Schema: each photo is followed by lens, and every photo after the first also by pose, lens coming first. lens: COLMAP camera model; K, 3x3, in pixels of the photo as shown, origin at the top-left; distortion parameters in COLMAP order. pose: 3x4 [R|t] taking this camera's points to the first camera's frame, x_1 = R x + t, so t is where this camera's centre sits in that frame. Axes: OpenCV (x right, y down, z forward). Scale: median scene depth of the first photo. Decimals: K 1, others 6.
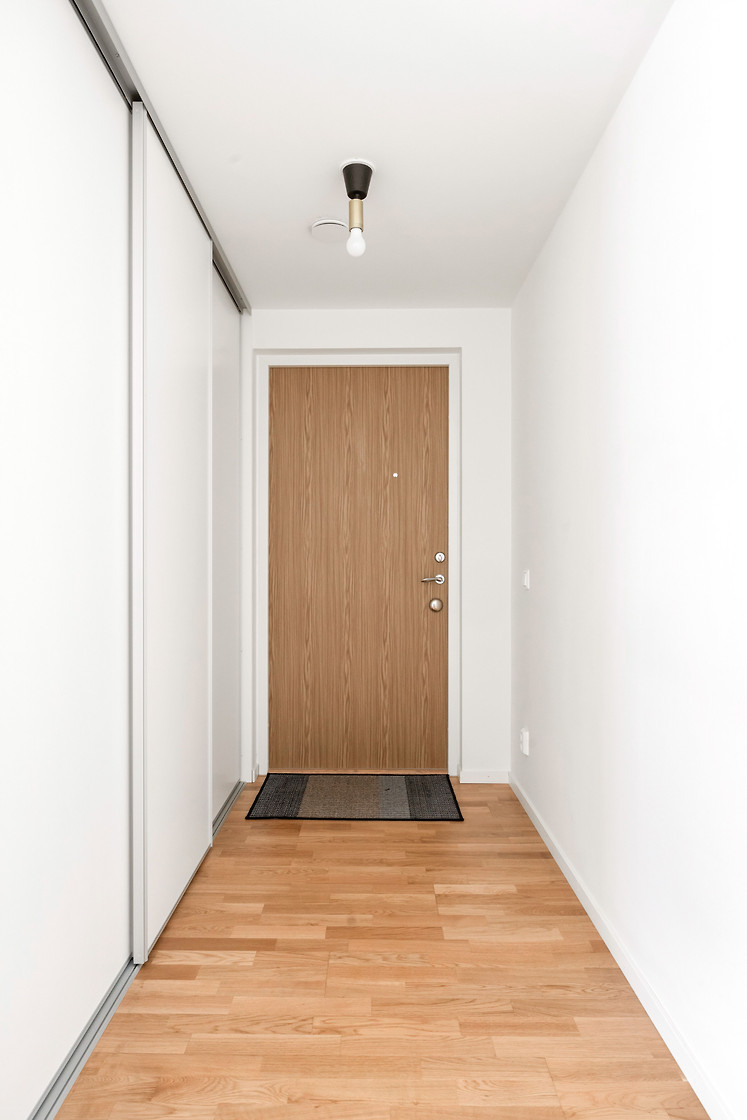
lens RADIAL K [[694.4, 0, 372.9], [0, 694.4, 561.6], [0, 0, 1]] dist [-0.002109, 0.001615]
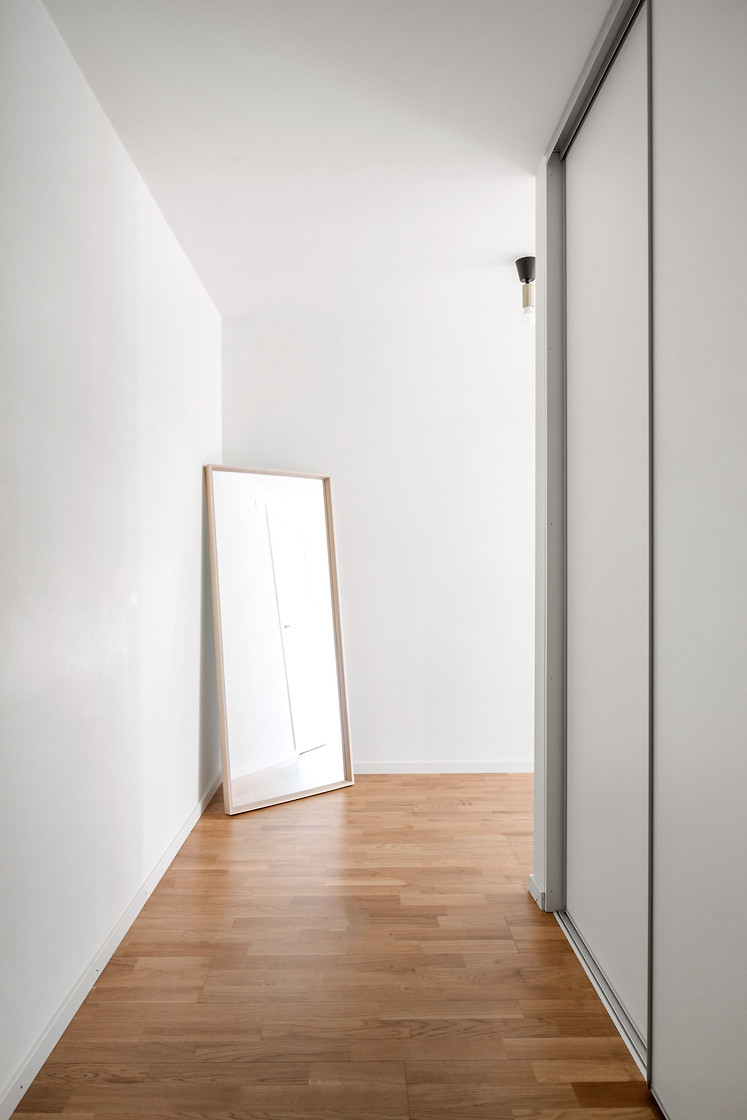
lens RADIAL K [[694.4, 0, 373.1], [0, 694.4, 562.7], [0, 0, 1]] dist [-0.002109, 0.001615]
pose [[-0.999745, 0.001651, -0.022541, -0.012881], [0.001999, 0.999879, -0.015398, 0.018224], [0.022513, -0.015439, -0.999627, 2.011961]]
